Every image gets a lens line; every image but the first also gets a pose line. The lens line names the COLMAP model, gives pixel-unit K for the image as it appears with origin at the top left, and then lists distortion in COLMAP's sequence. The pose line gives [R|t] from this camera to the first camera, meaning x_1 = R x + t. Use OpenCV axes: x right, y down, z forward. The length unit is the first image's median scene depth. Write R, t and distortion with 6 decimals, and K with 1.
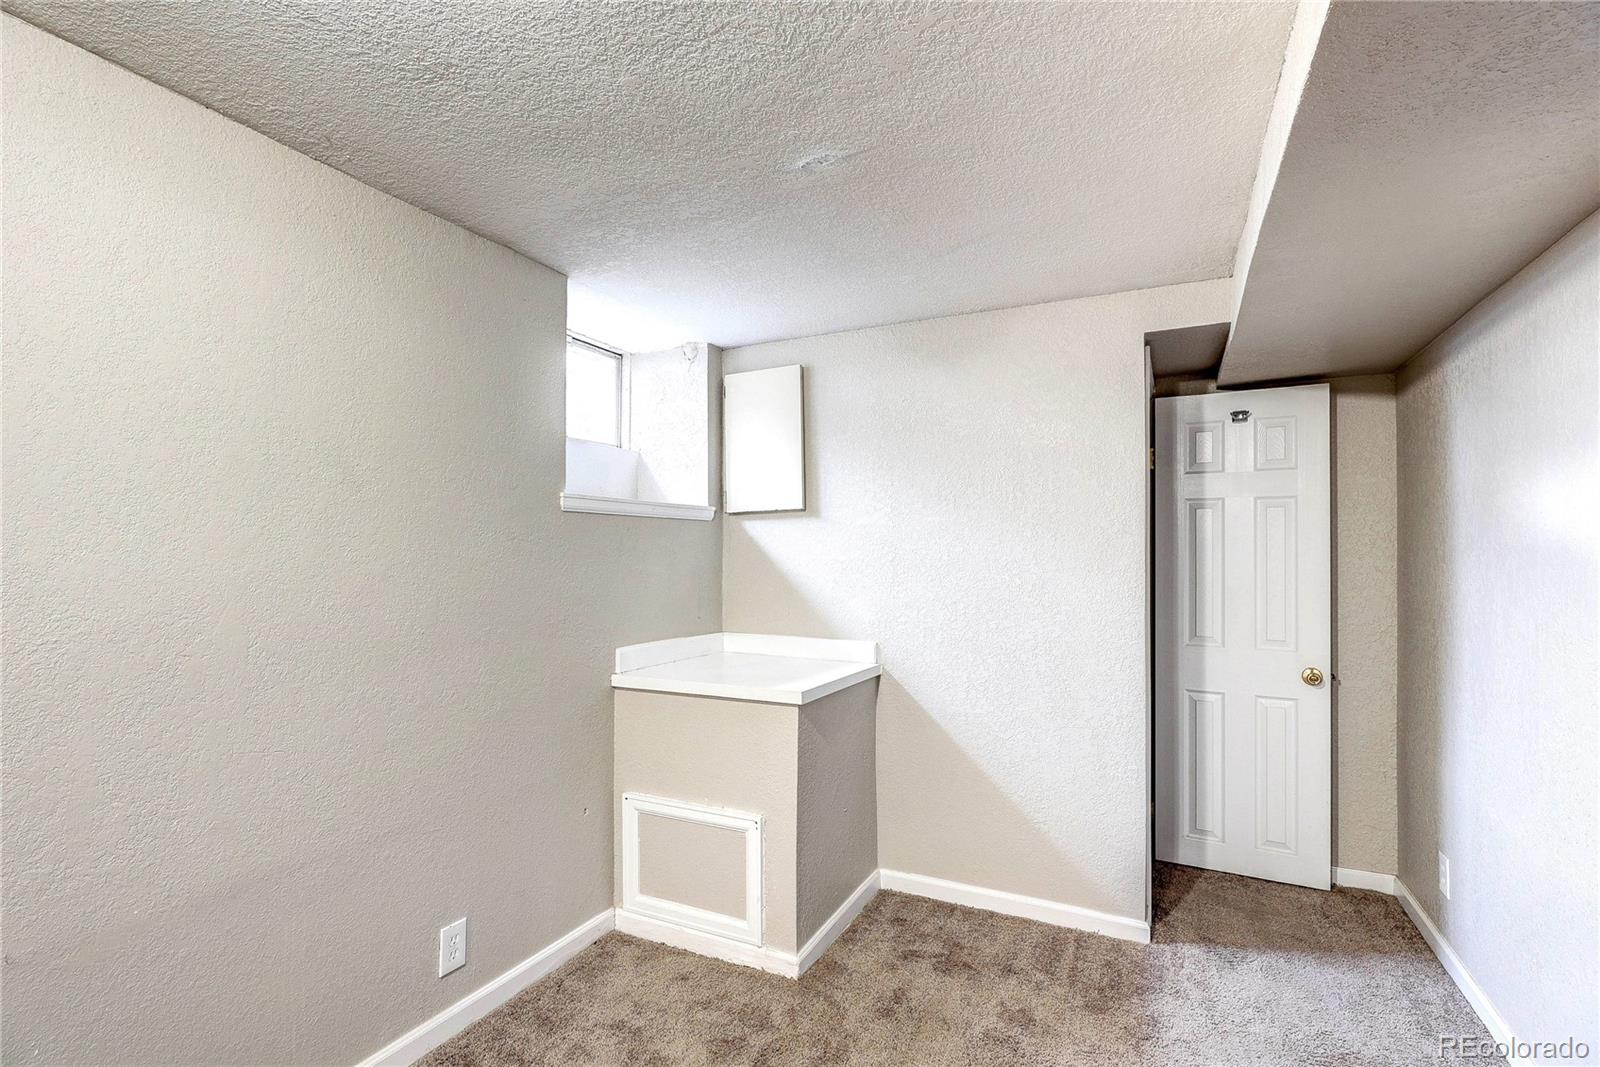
lens RADIAL K [[754.2, 0, 798.0], [0, 754.2, 563.9], [0, 0, 1]] dist [-0.005695, 0.000346]
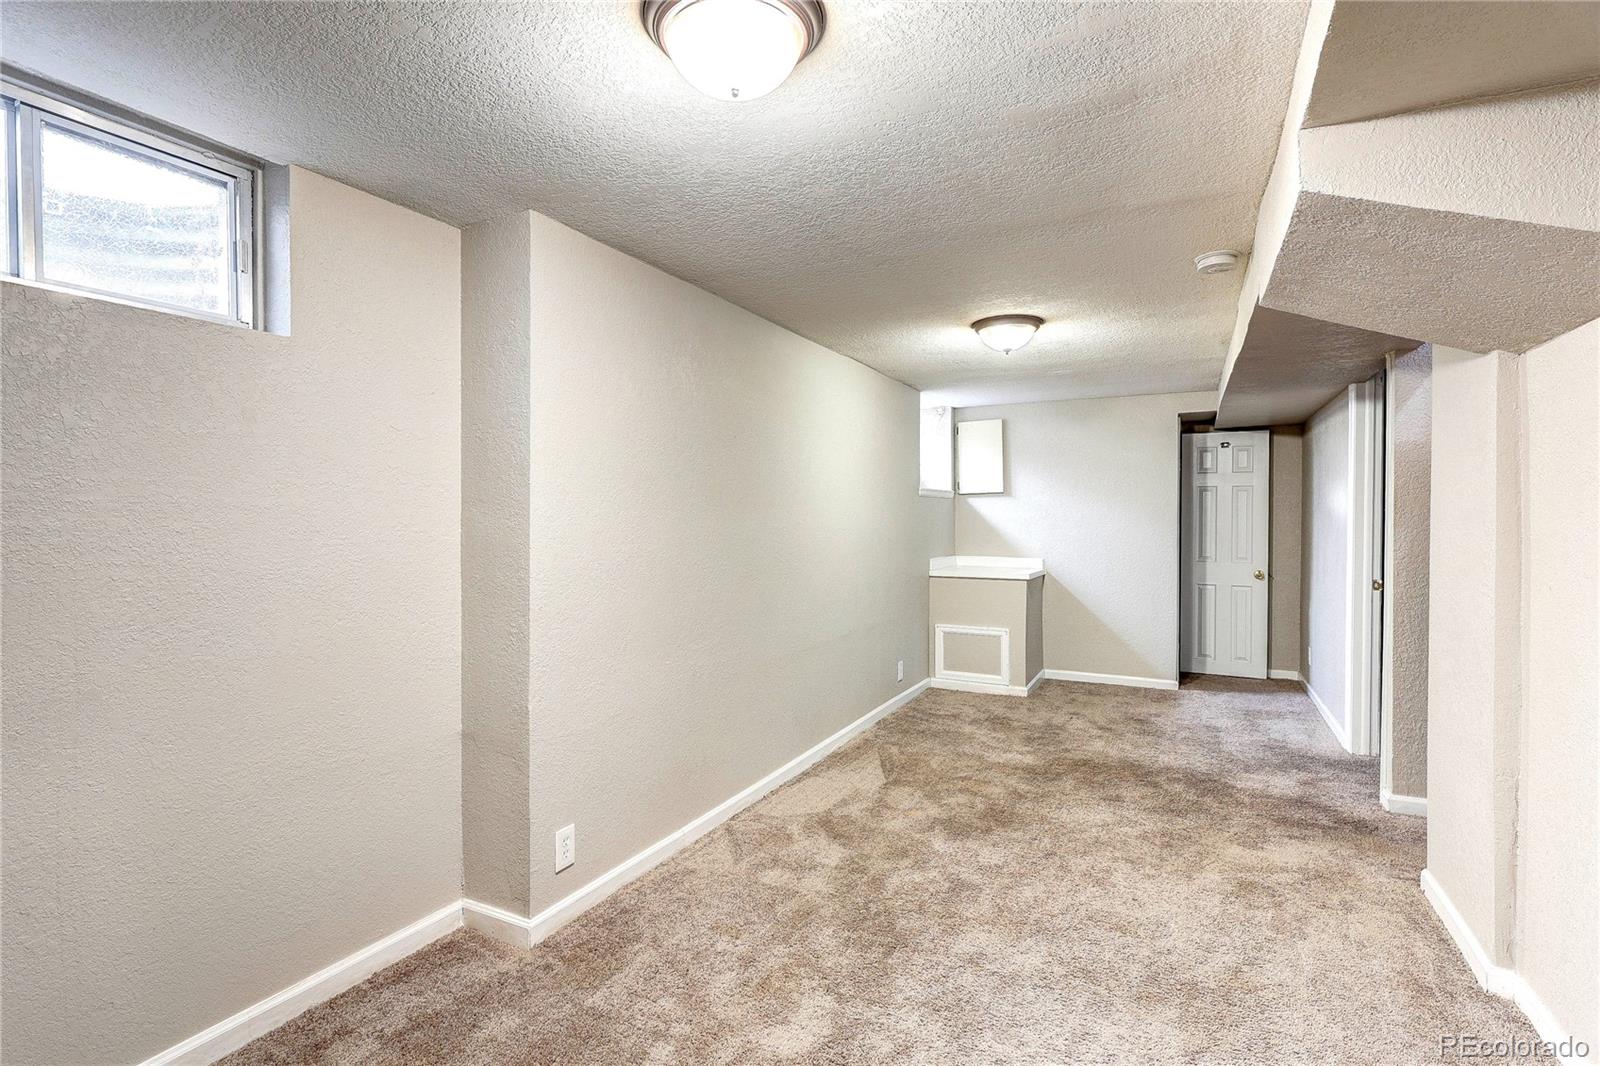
lens RADIAL K [[754.2, 0, 800.1], [0, 754.2, 533.0], [0, 0, 1]] dist [-0.005695, 0.000346]
pose [[0.999795, 0.000110, -0.020259, -0.488162], [0.000272, 0.999823, 0.018834, -0.002619], [0.020258, -0.018836, 0.999617, -1.001325]]
